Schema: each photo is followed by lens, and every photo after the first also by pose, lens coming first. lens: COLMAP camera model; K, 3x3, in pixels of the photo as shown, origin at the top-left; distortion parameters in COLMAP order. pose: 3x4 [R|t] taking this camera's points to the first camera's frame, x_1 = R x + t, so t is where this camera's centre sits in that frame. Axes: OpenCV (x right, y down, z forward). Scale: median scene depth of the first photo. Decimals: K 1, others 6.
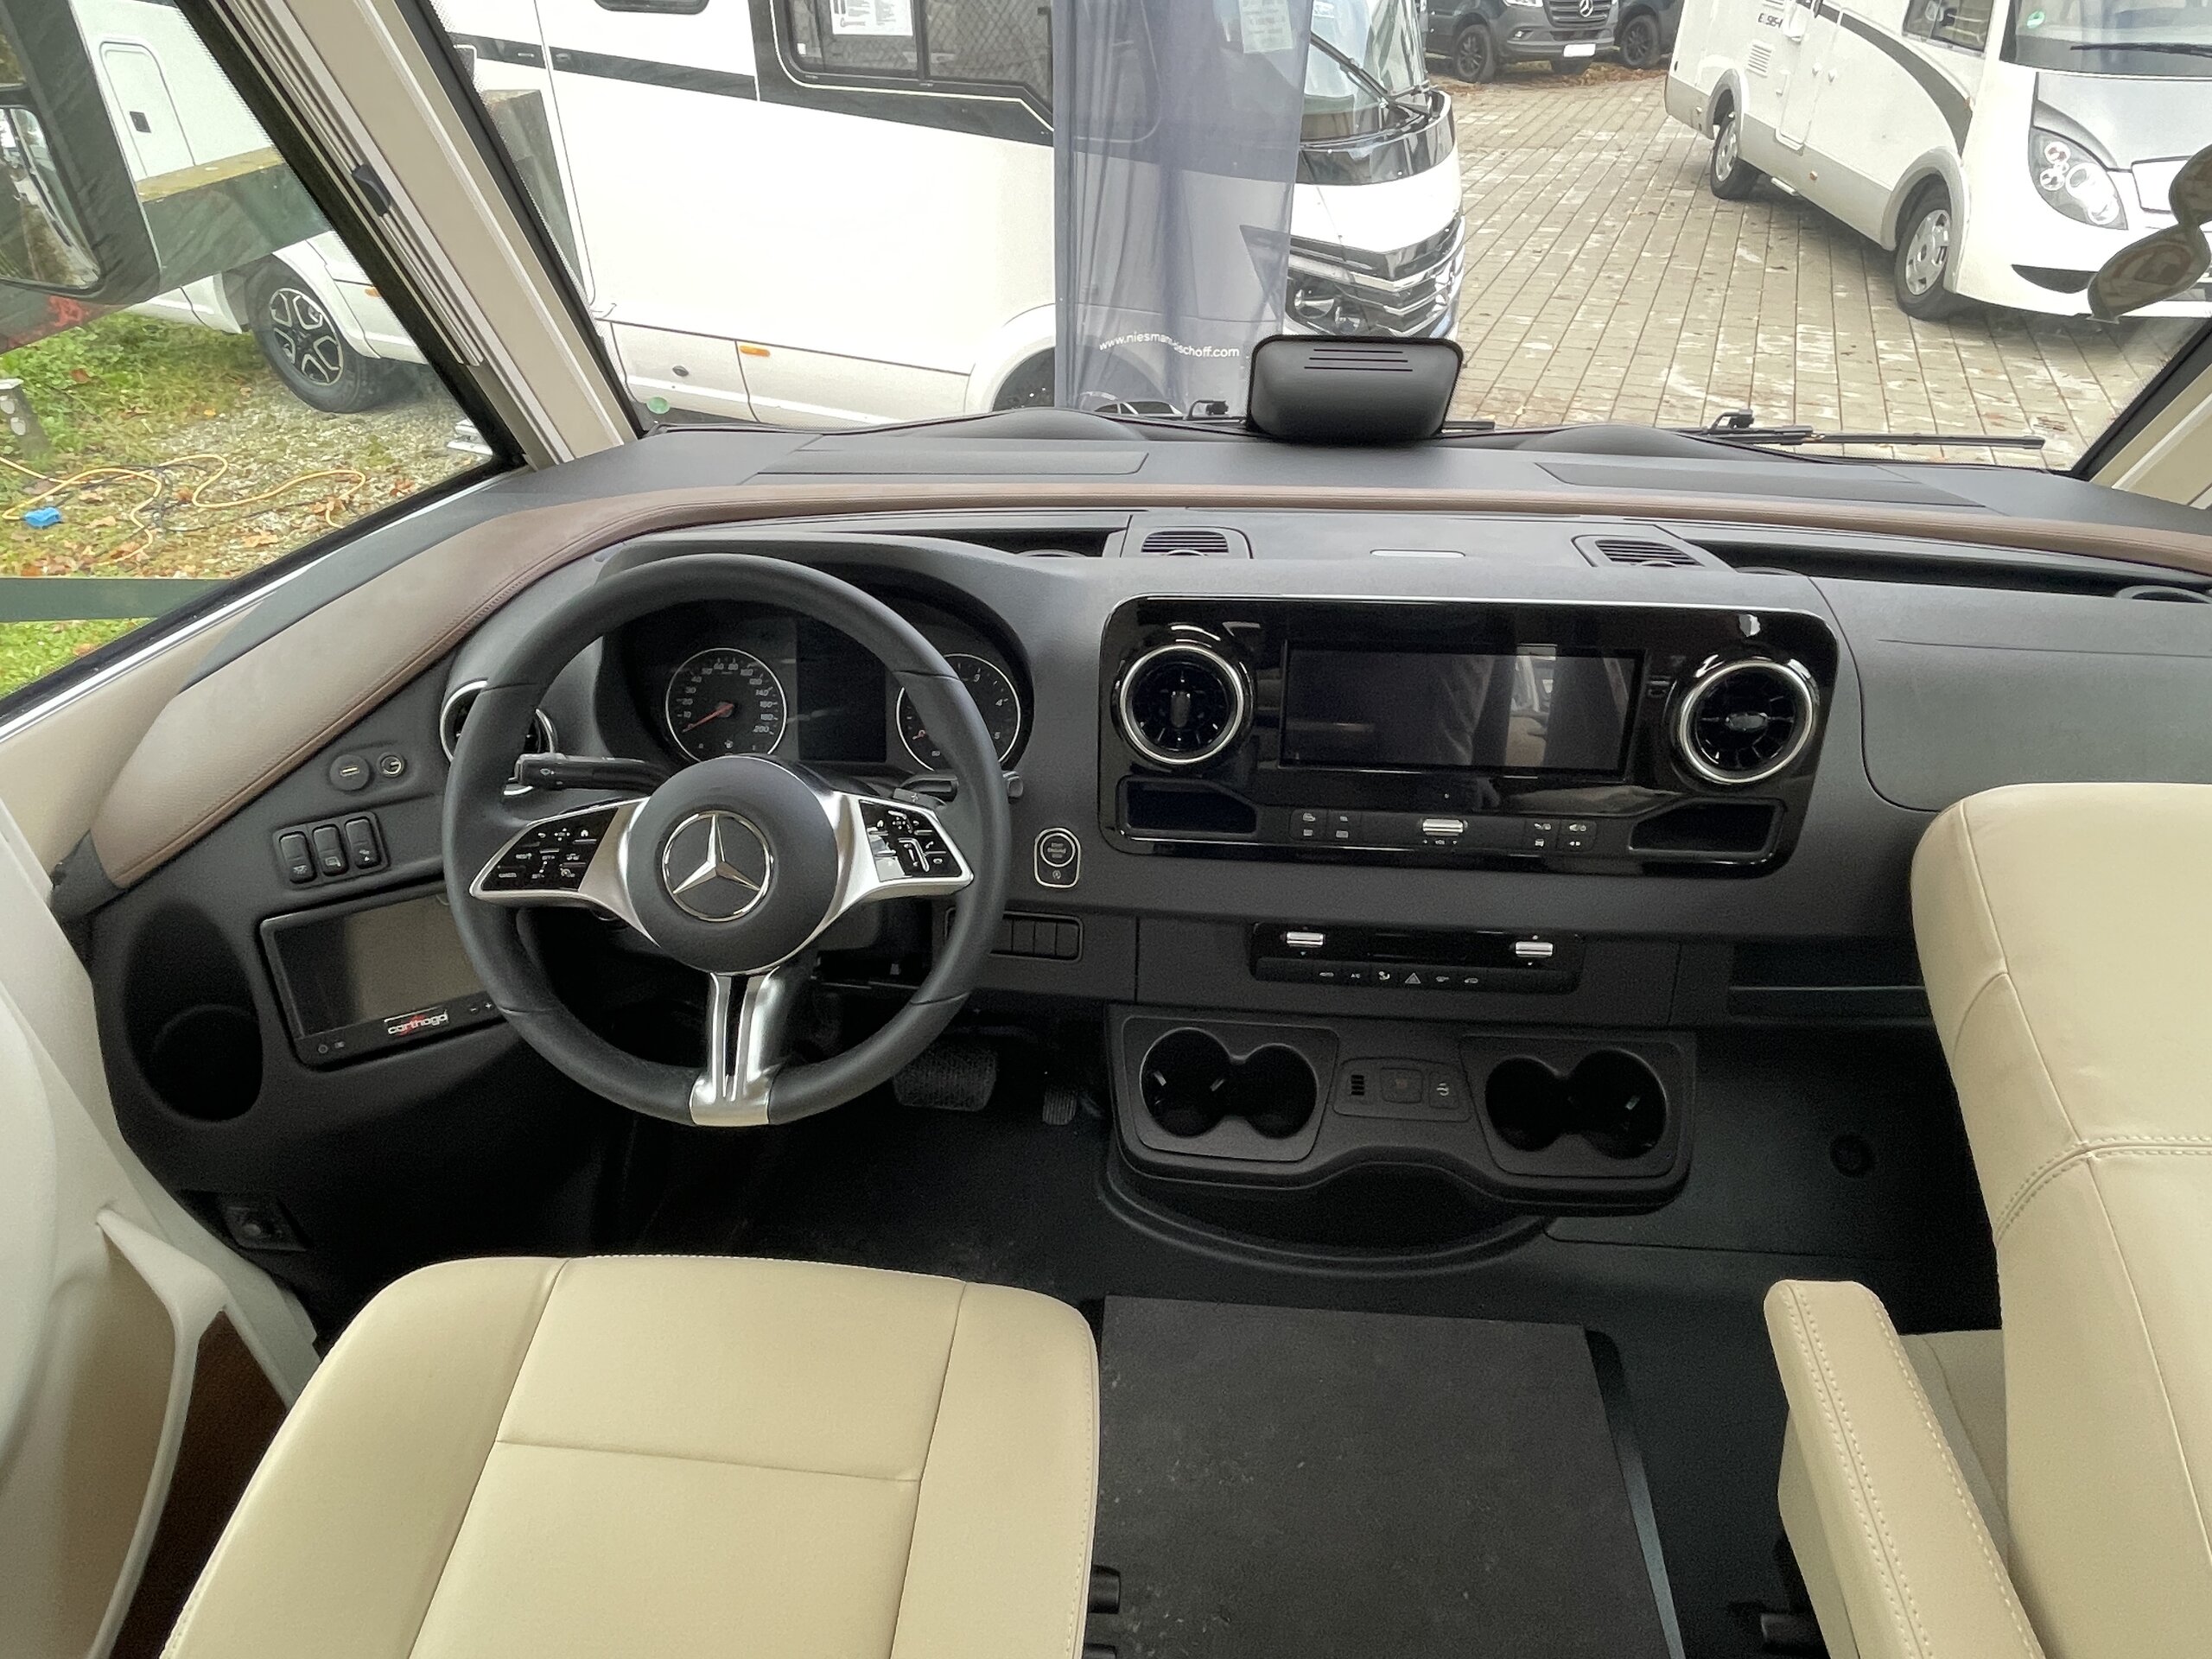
lens RADIAL K [[1300.2, 0, 1064.7], [0, 1300.2, 831.8], [0, 0, 1]] dist [-0.012695, 0.006470]
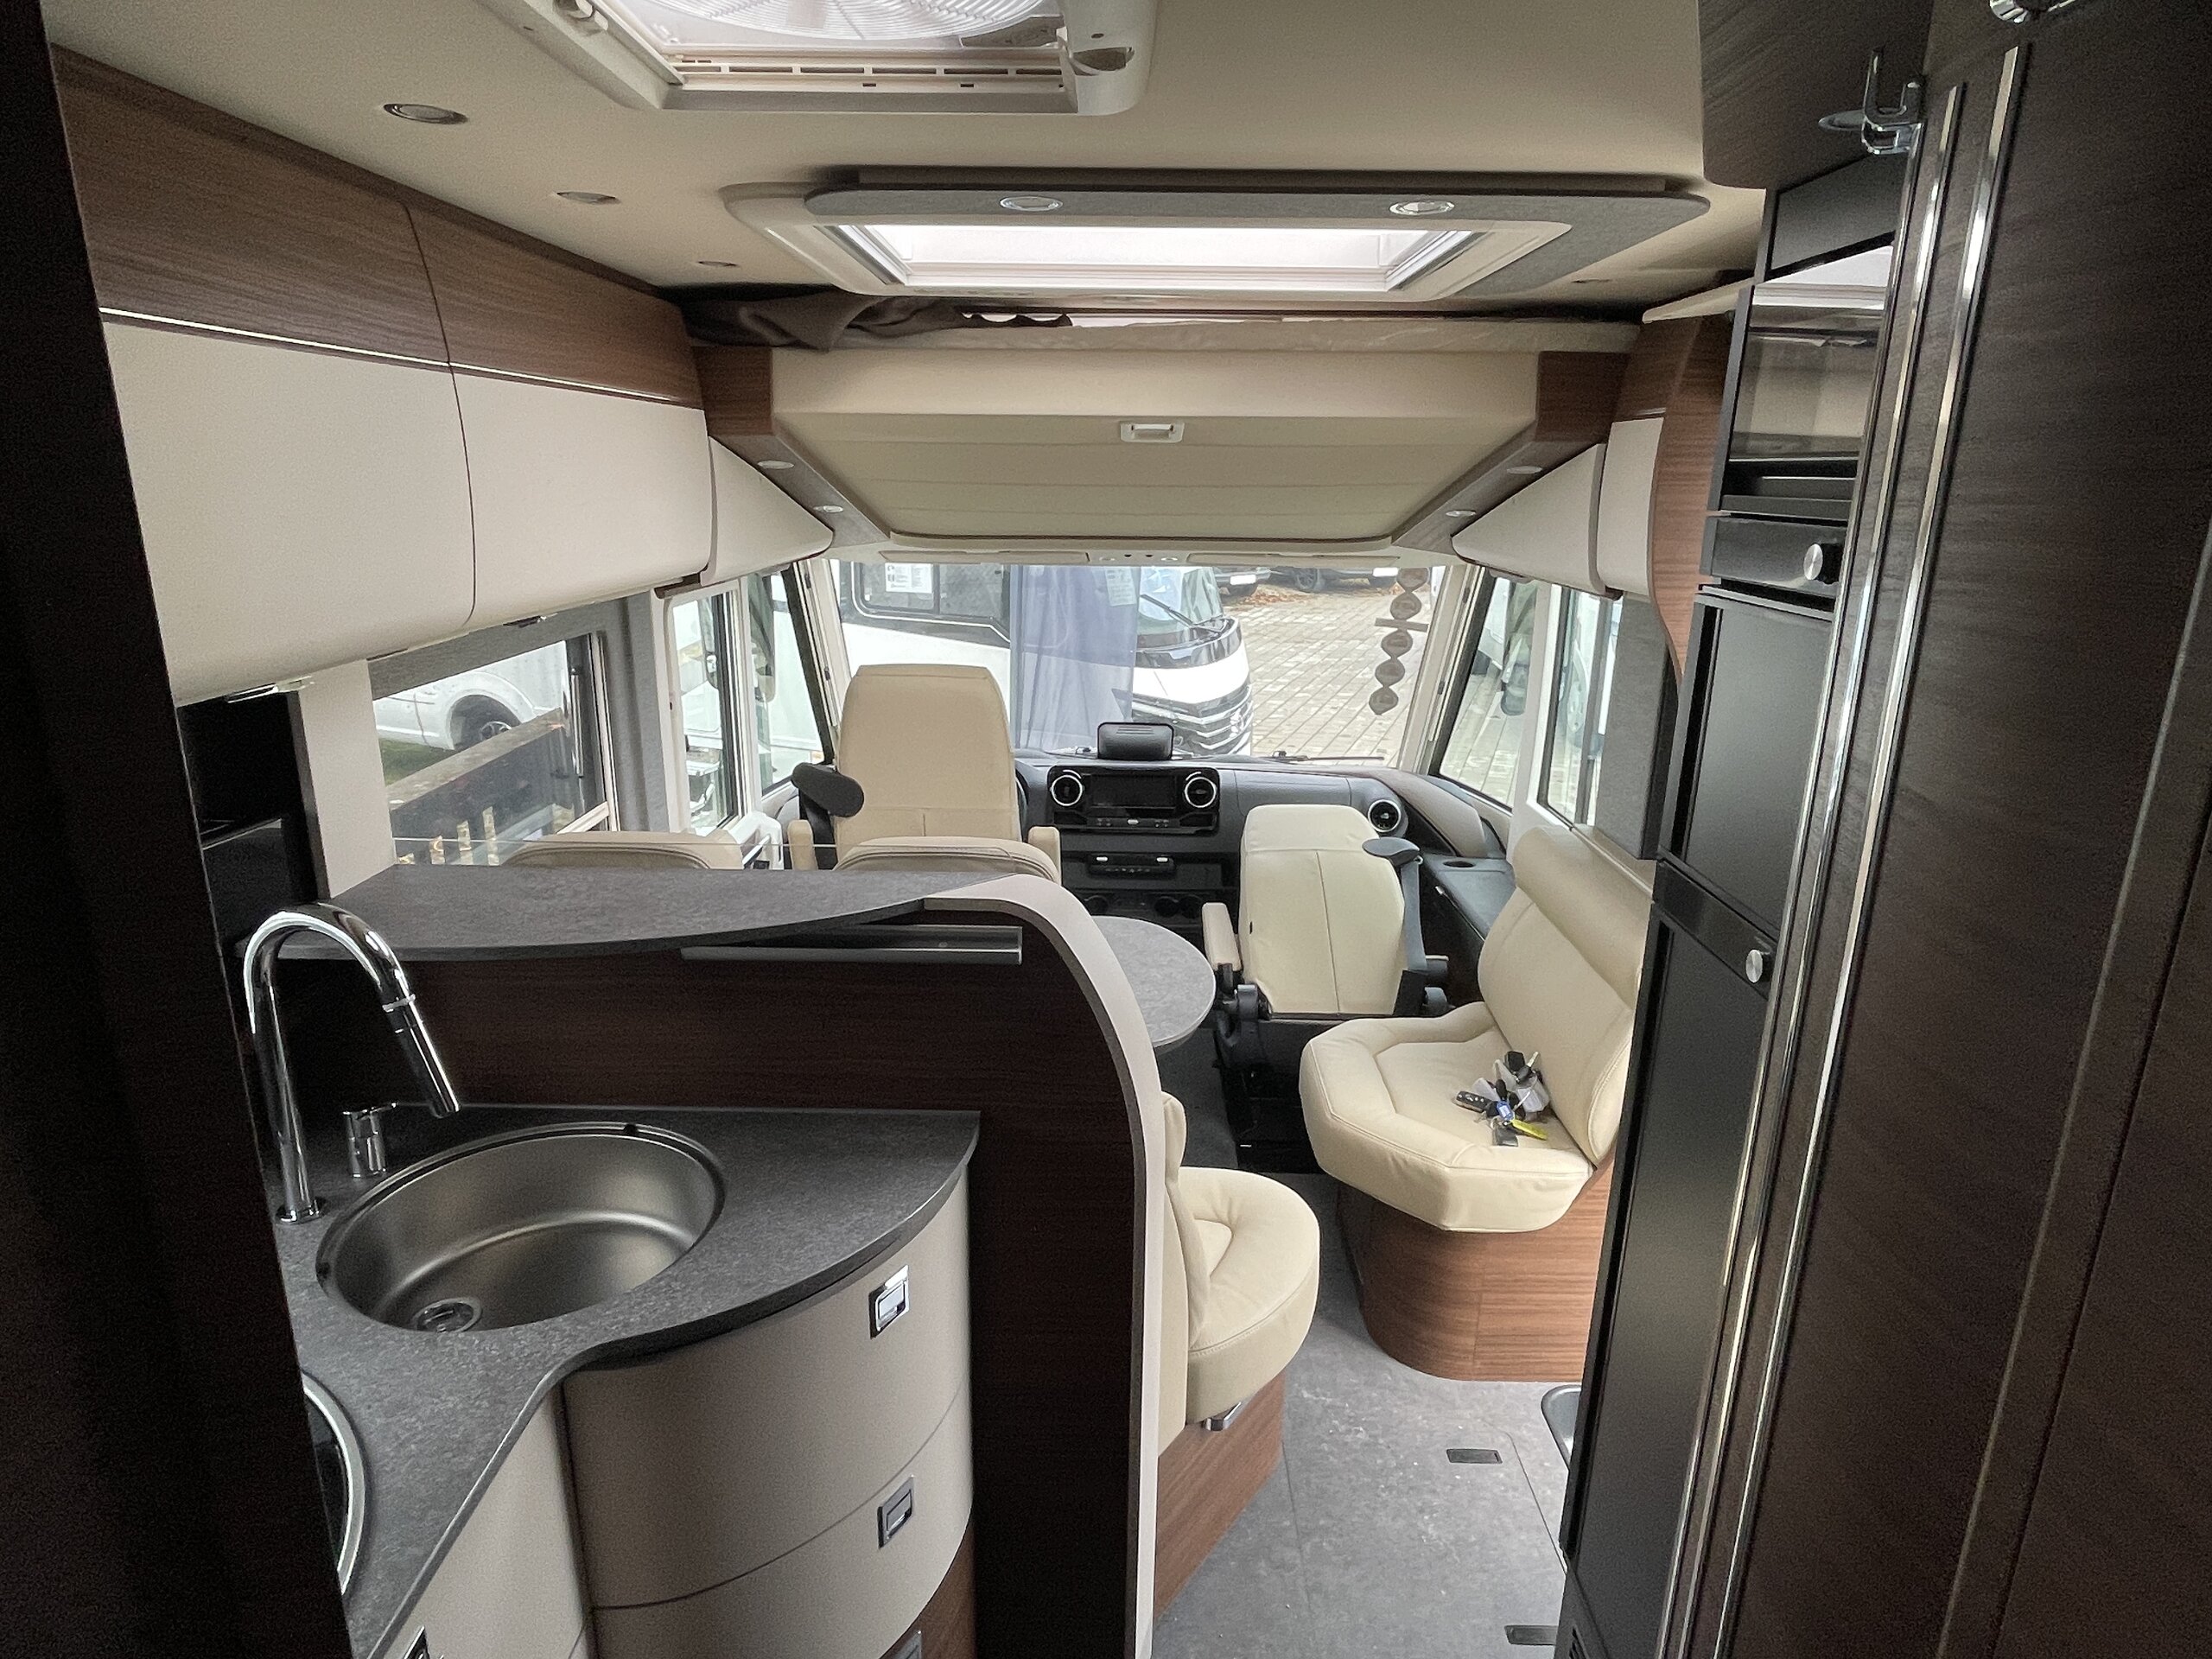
lens RADIAL K [[1300.2, 0, 1086.1], [0, 1300.2, 851.0], [0, 0, 1]] dist [-0.012695, 0.006470]
pose [[0.997490, -0.006180, 0.070532, -0.026328], [0.027813, 0.950306, -0.310074, 0.255133], [-0.065111, 0.311257, 0.948093, -0.533814]]
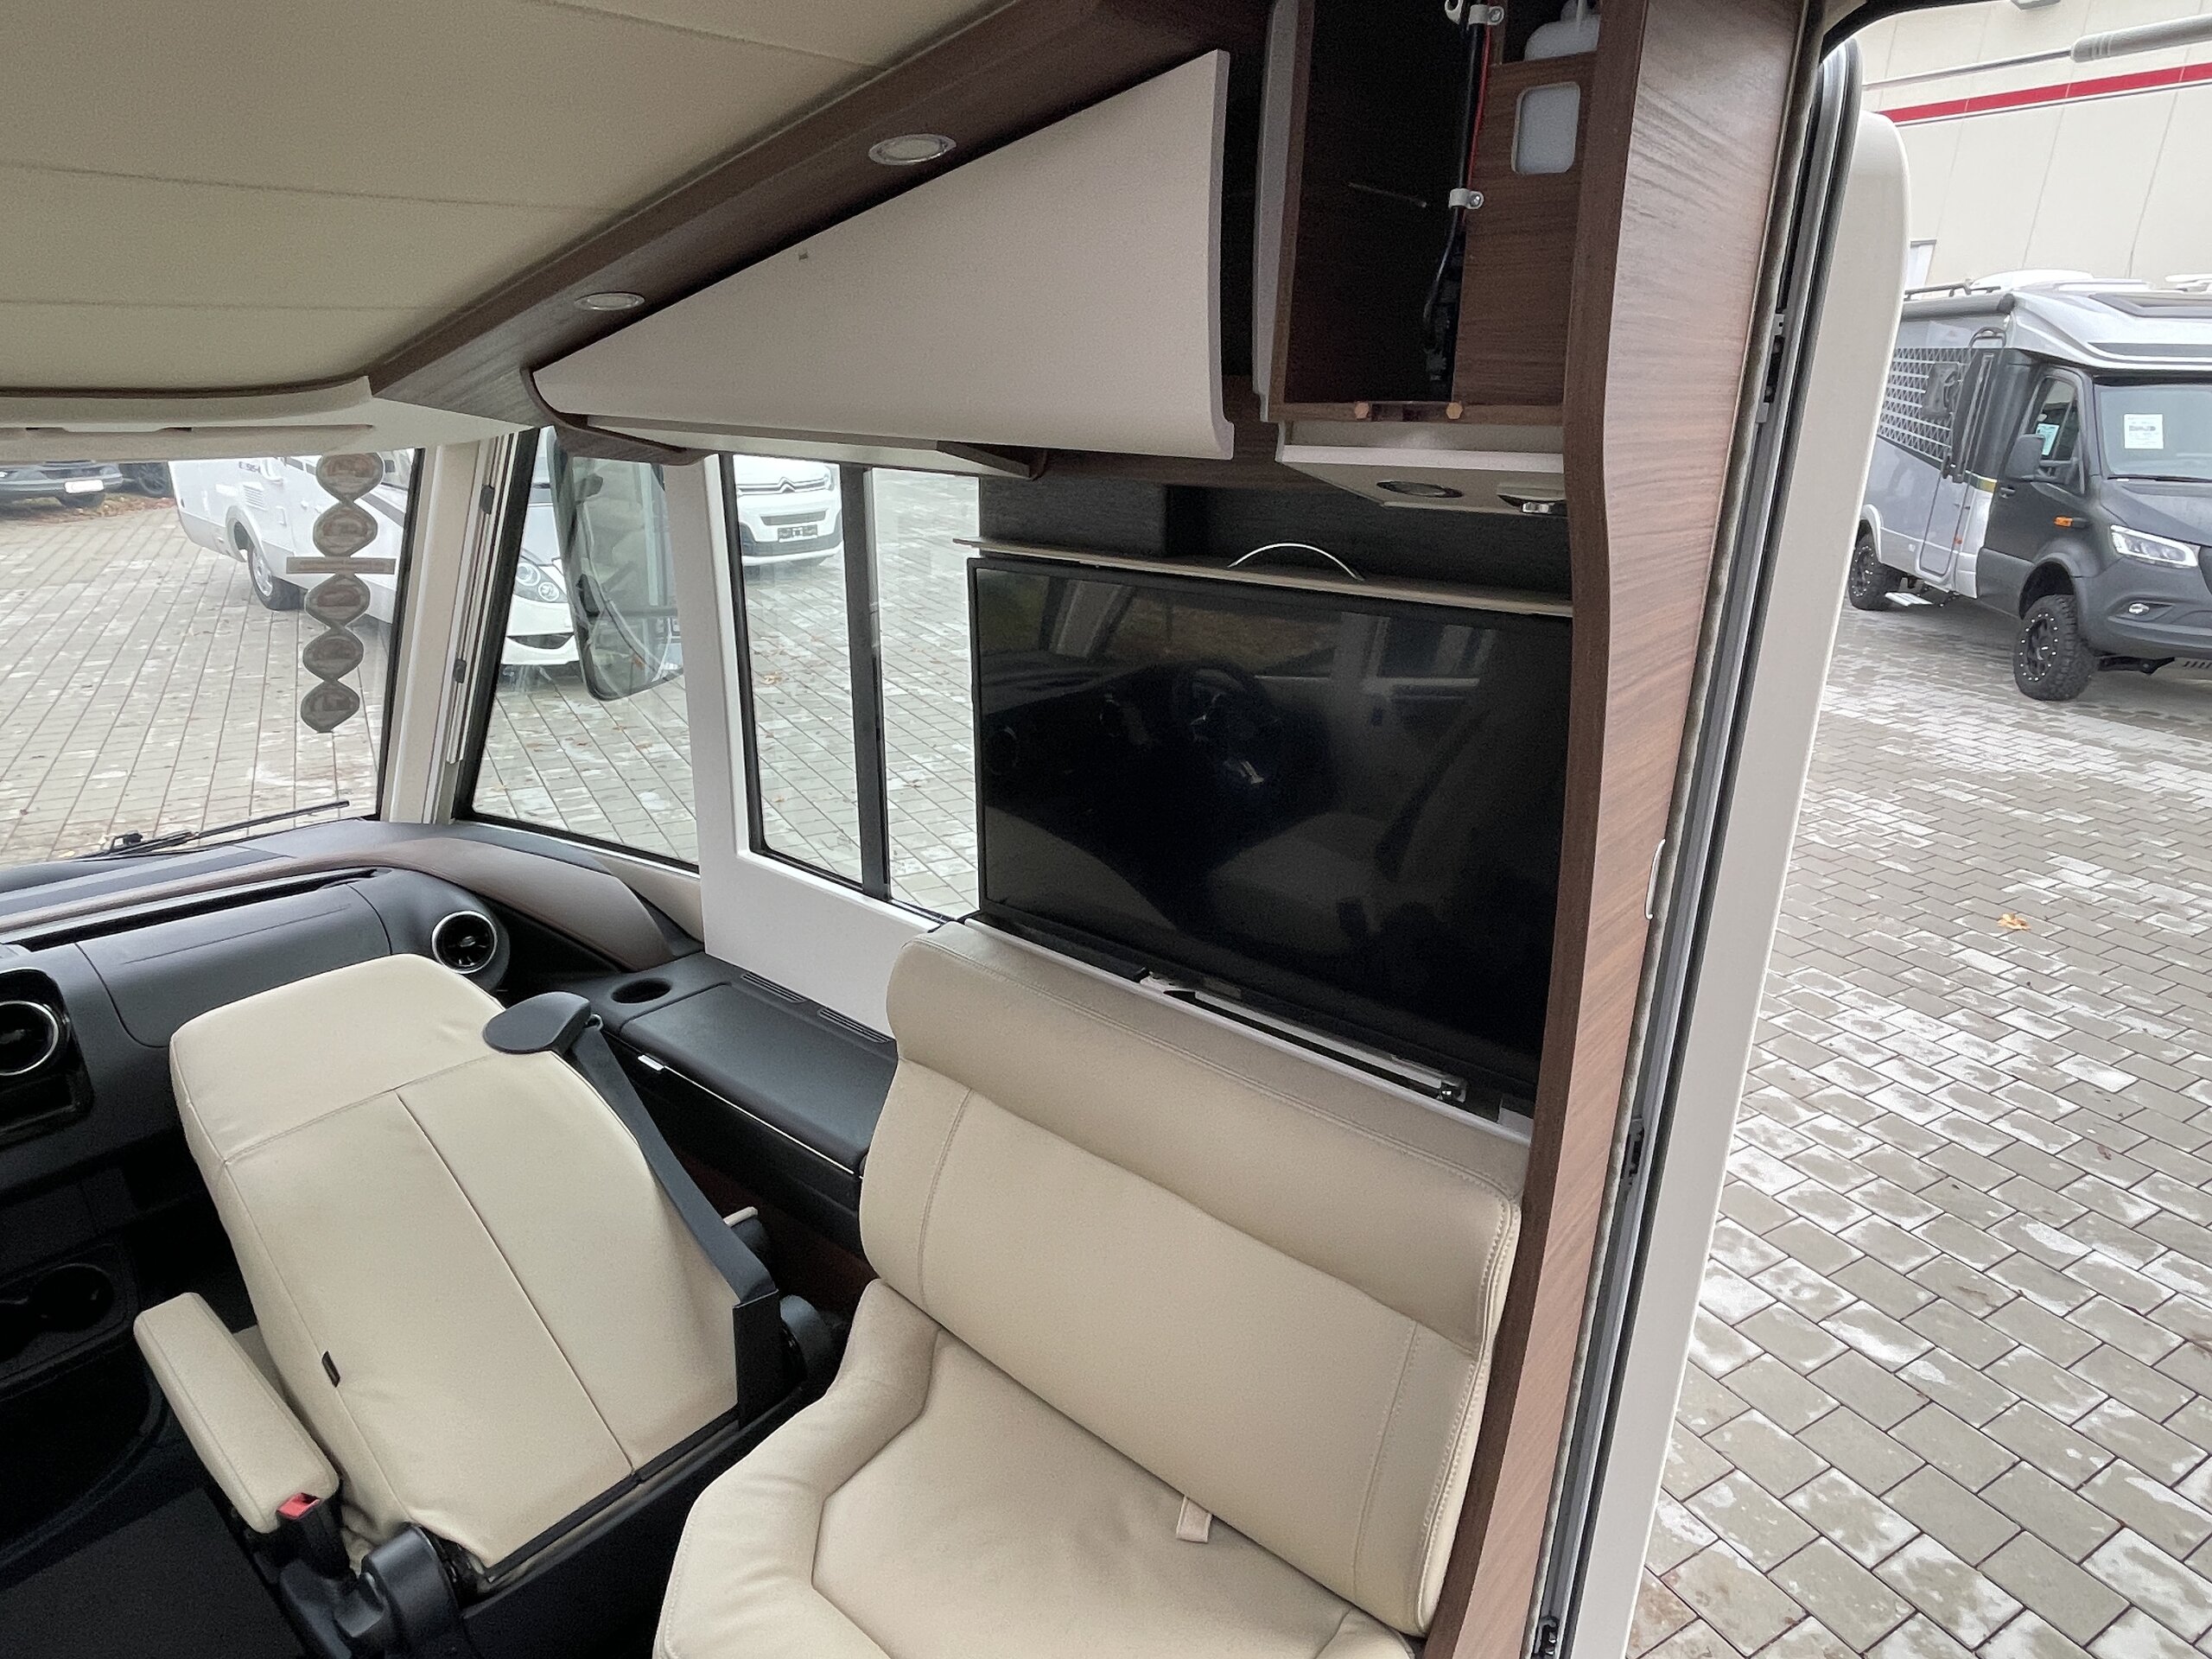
lens RADIAL K [[1300.2, 0, 1099.1], [0, 1300.2, 839.3], [0, 0, 1]] dist [-0.012695, 0.006470]
pose [[0.576227, -0.262200, 0.774089, 0.019275], [0.448866, 0.893038, -0.031643, 0.068145], [-0.682994, 0.365696, 0.632286, -0.206700]]
